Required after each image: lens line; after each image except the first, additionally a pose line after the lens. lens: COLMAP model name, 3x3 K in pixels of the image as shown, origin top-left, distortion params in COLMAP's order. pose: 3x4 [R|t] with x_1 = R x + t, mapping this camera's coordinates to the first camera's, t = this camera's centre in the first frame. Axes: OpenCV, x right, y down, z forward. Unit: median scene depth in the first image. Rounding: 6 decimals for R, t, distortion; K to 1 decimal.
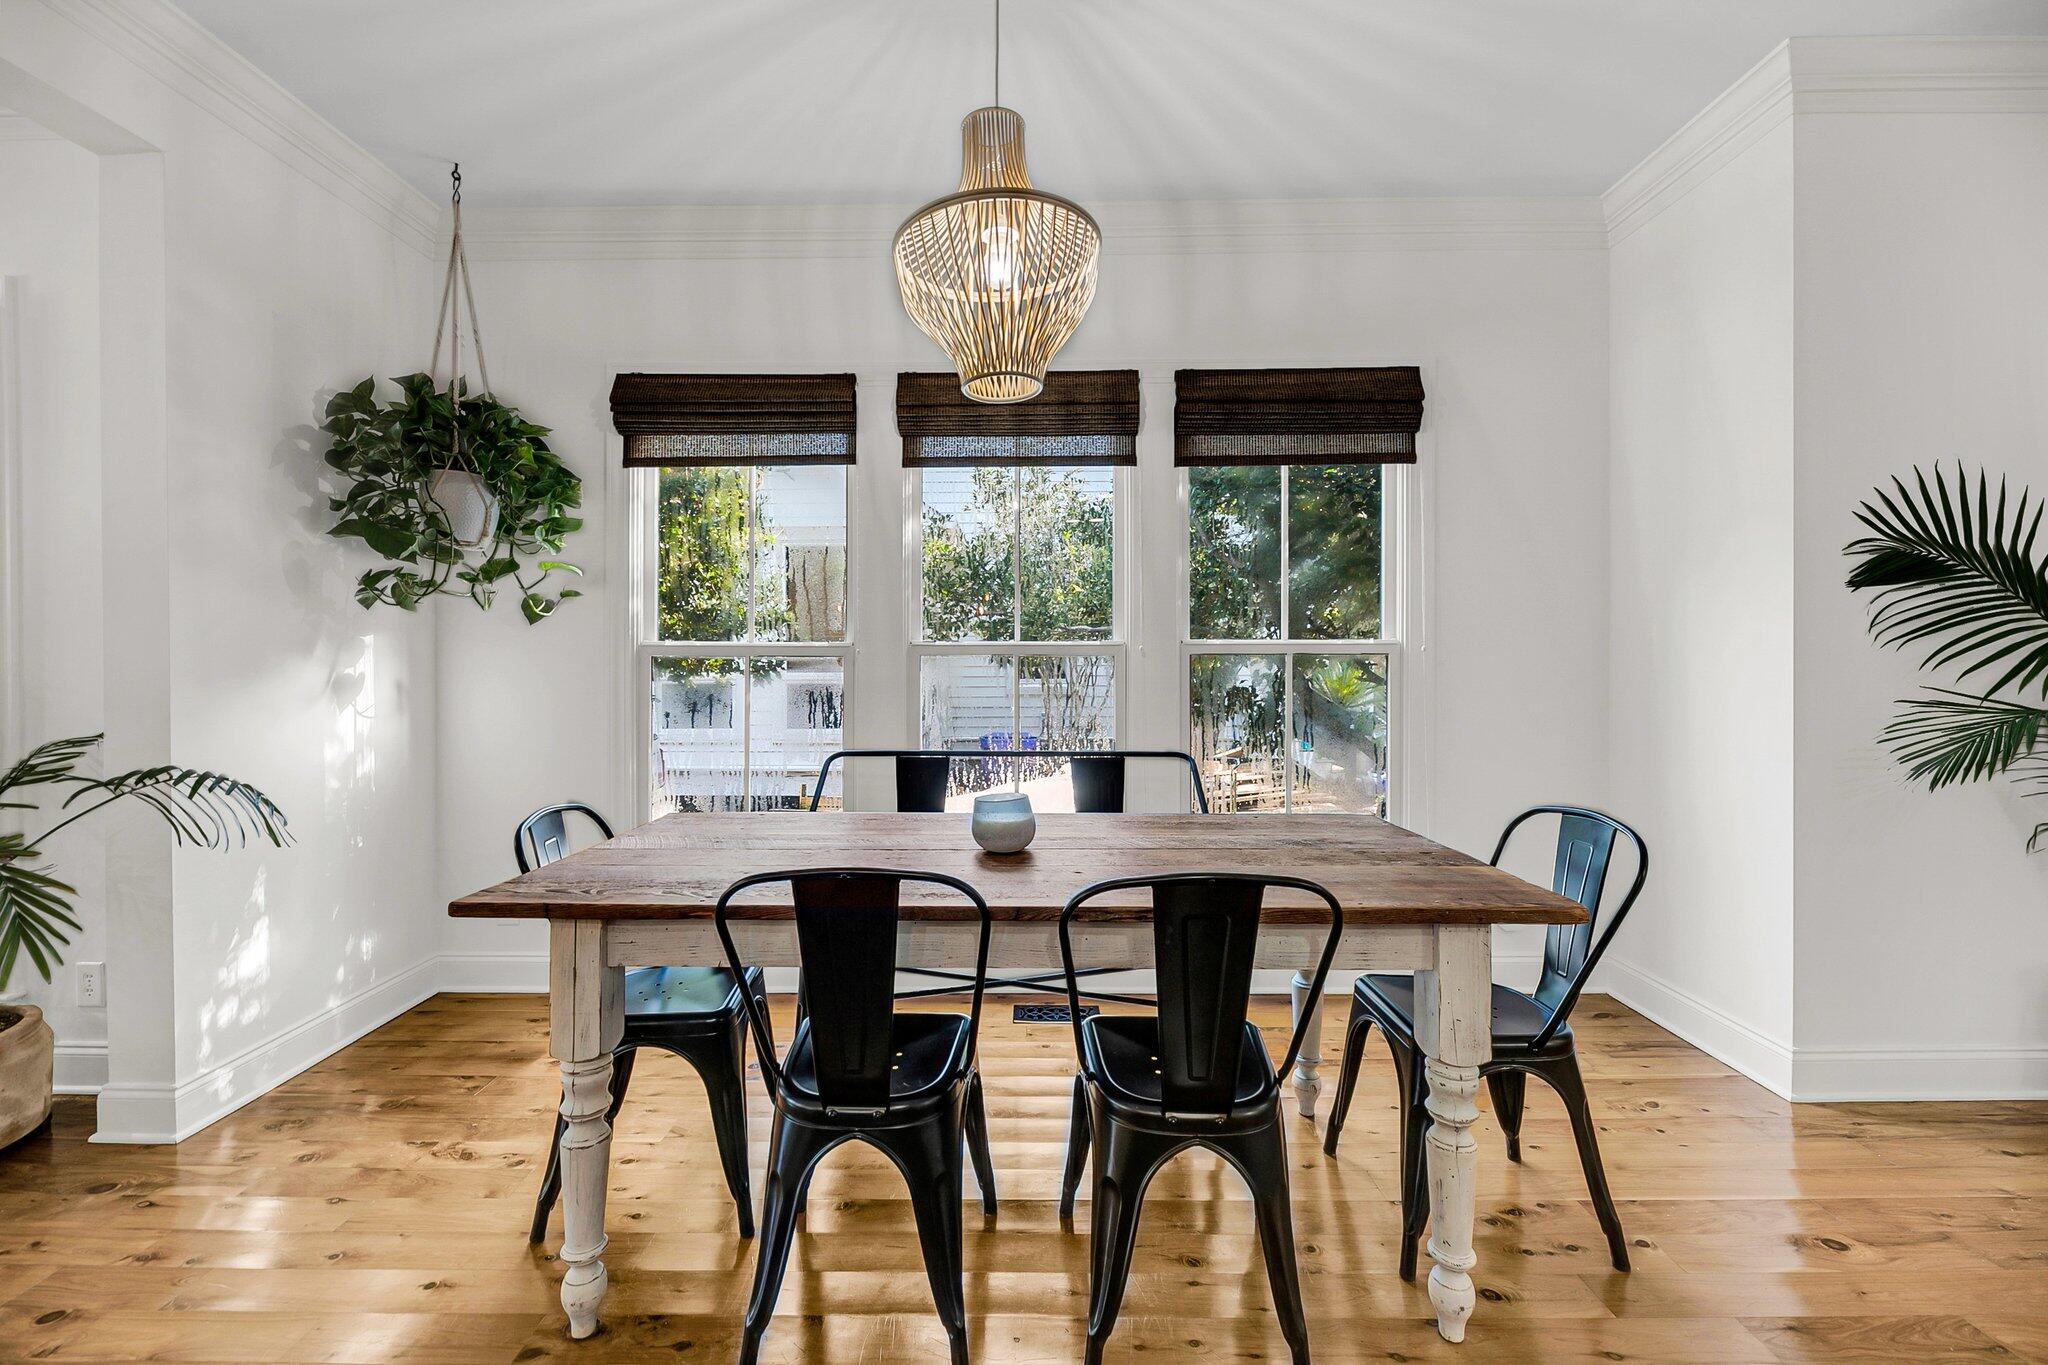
lens RADIAL K [[818.0, 0, 1020.4], [0, 818.0, 672.9], [0, 0, 1]] dist [-0.002789, -0.000151]
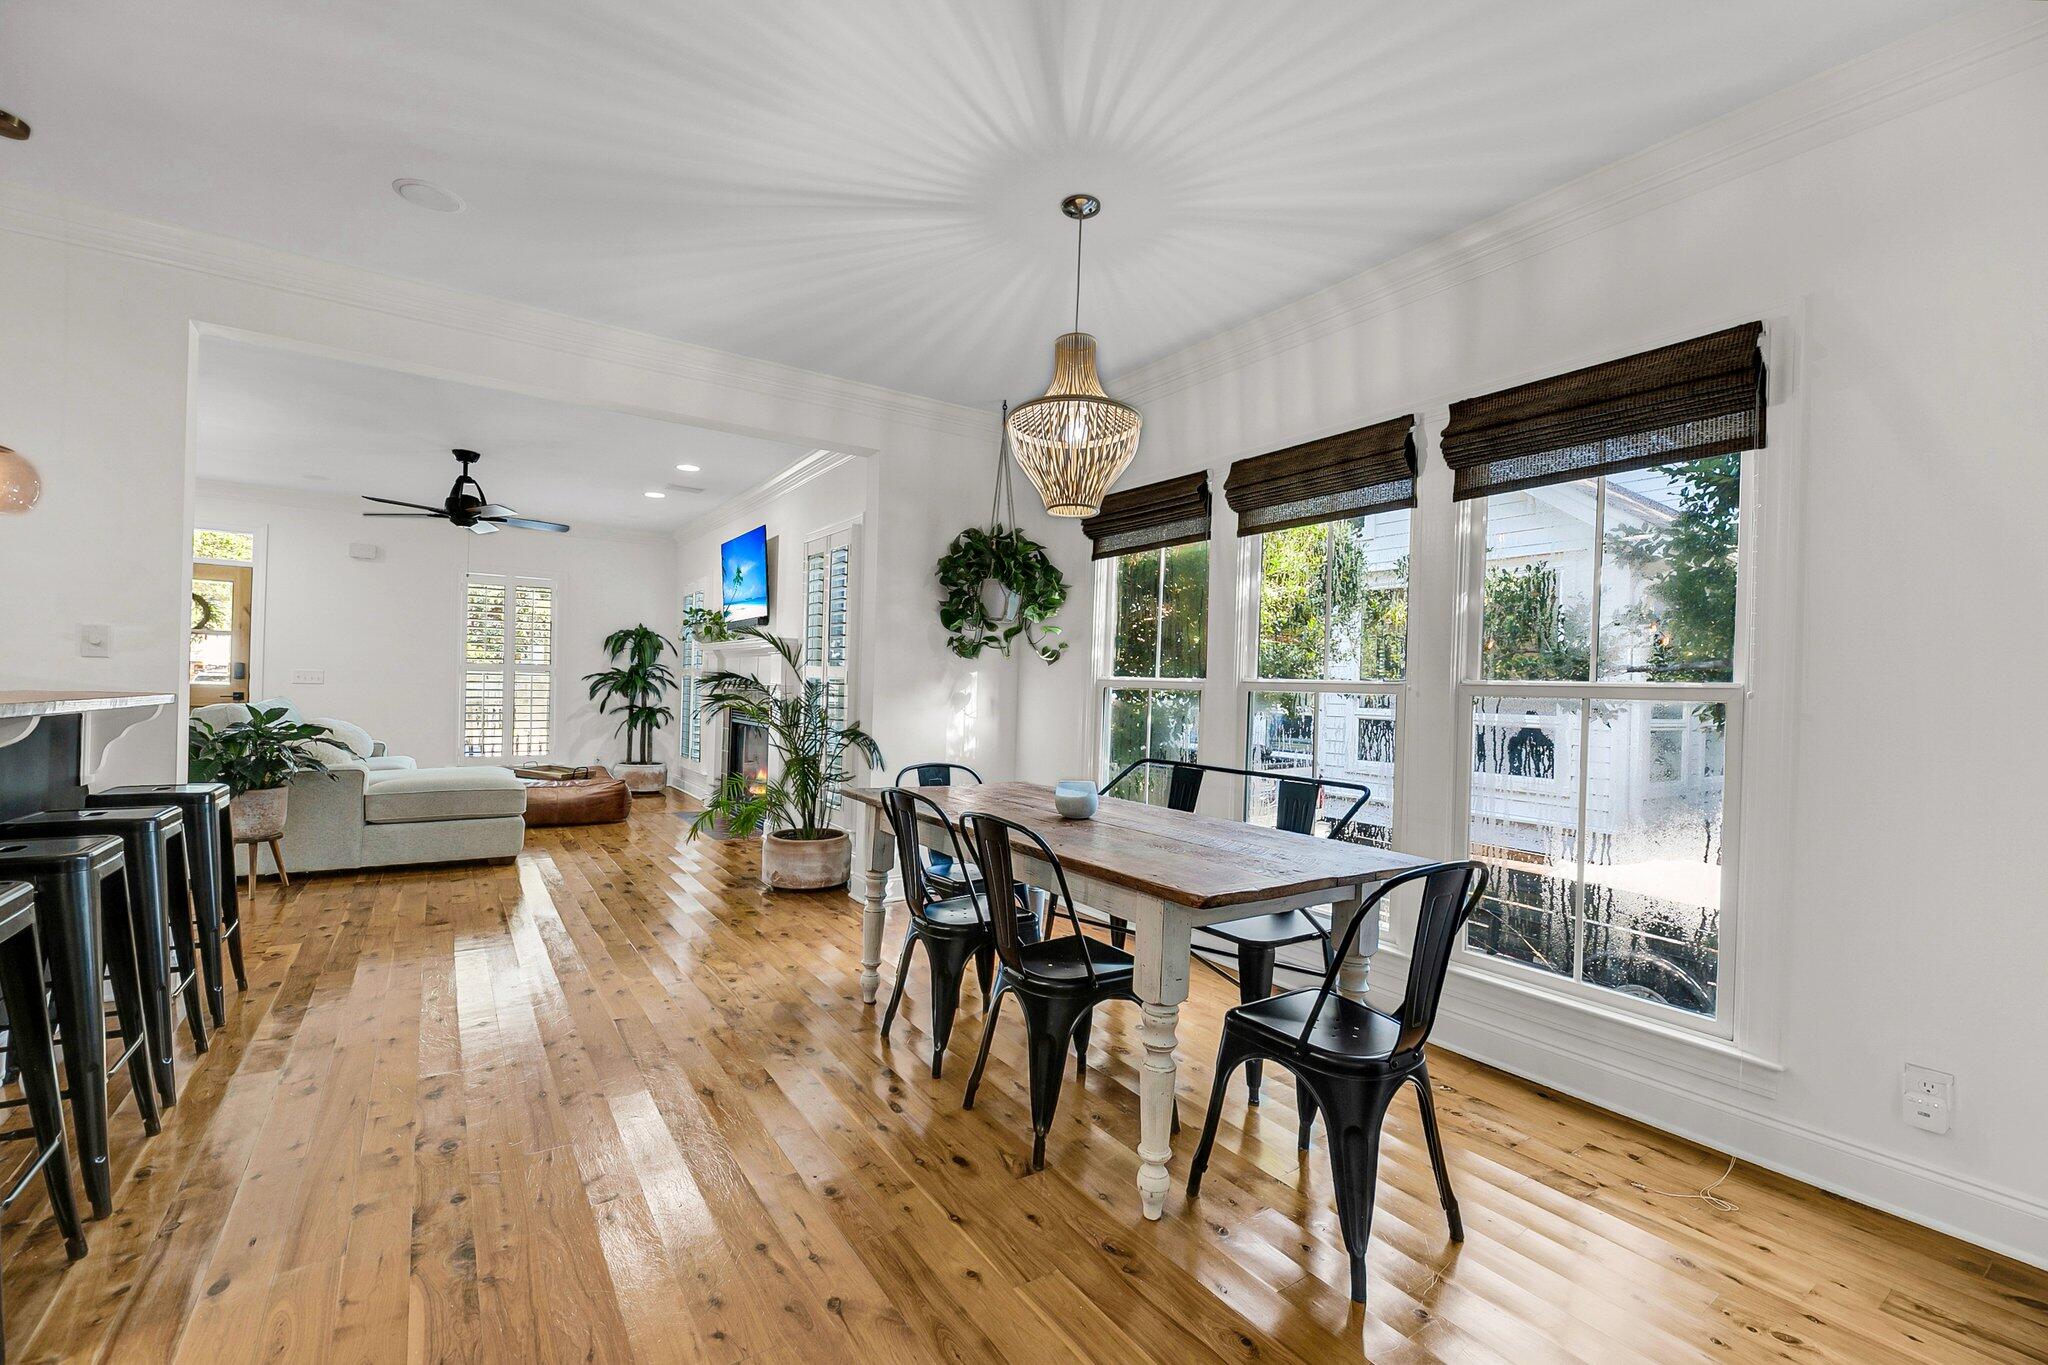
lens RADIAL K [[838.3, 0, 1028.4], [0, 838.3, 684.1], [0, 0, 1]] dist [0.000722, -0.000043]
pose [[0.583325, 0.015714, -0.812087, 0.713782], [-0.043451, 0.998985, -0.011880, -0.002326], [0.811076, 0.042216, 0.583416, 0.019358]]
